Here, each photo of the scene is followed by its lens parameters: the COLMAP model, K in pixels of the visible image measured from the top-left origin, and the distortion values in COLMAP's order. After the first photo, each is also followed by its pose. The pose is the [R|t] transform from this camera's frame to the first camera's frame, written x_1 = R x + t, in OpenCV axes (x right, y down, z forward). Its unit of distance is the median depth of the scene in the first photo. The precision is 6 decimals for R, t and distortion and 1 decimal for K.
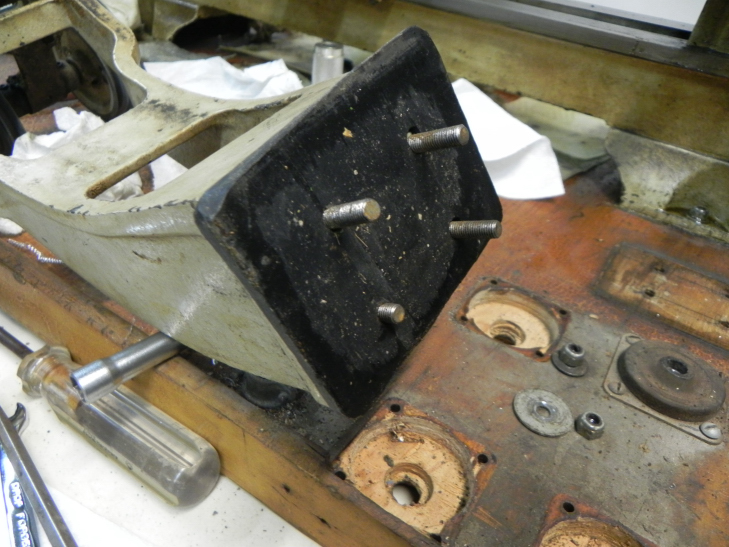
lens RADIAL K [[552.5, 0, 369.8], [0, 552.5, 269.7], [0, 0, 1]] dist [-0.033380, 0.007531]
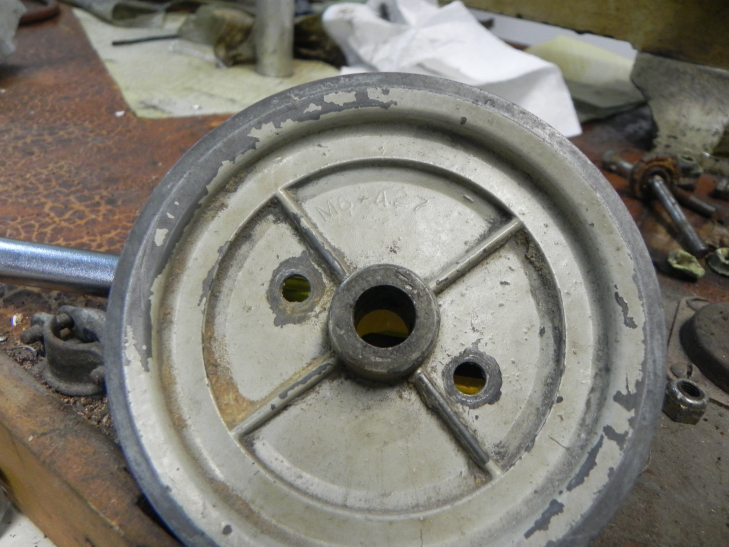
lens RADIAL K [[552.5, 0, 358.6], [0, 552.5, 277.6], [0, 0, 1]] dist [-0.033380, 0.007531]
pose [[0.999895, 0.001233, -0.014461, 0.058023], [-0.001483, 0.999850, -0.017259, 0.075208], [0.014438, 0.017279, 0.999746, 0.237695]]
